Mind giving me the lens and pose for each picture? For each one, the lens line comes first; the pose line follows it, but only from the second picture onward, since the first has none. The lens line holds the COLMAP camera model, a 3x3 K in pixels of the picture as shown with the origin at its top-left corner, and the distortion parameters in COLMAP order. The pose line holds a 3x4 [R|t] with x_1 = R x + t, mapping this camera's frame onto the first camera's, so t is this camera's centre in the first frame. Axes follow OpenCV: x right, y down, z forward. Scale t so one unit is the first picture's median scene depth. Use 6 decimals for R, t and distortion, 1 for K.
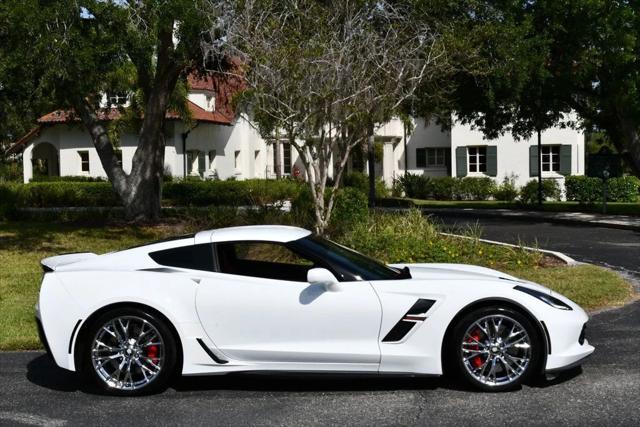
lens RADIAL K [[1147.2, 0, 320.0], [0, 1147.2, 213.5], [0, 0, 1]] dist [-0.002622, -0.054018]
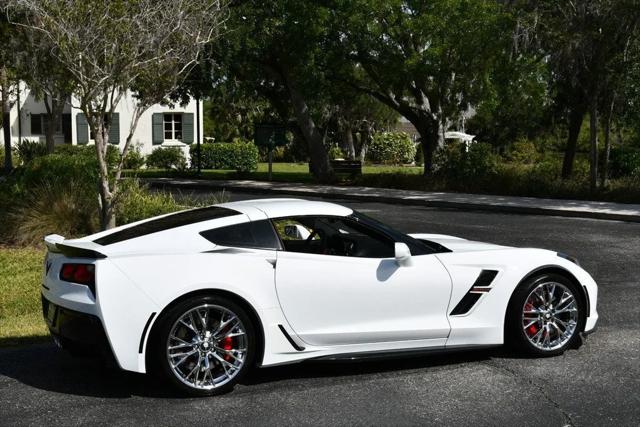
lens RADIAL K [[1147.2, 0, 320.0], [0, 1147.2, 213.5], [0, 0, 1]] dist [-0.002622, -0.054018]
pose [[0.889140, -0.024379, 0.456986, -0.479891], [0.011332, 0.999447, 0.031269, -0.006663], [-0.457495, -0.022624, 0.888924, 0.180784]]
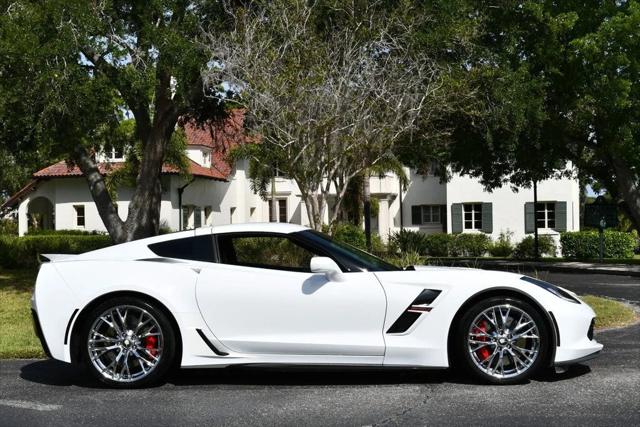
lens RADIAL K [[1139.6, 0, 320.0], [0, 1139.6, 213.5], [0, 0, 1]] dist [-0.006889, -0.038596]
pose [[0.999966, 0.005120, 0.006486, -0.009136], [-0.004637, 0.997362, -0.072440, 0.079188], [-0.006840, 0.072407, 0.997352, 0.026925]]
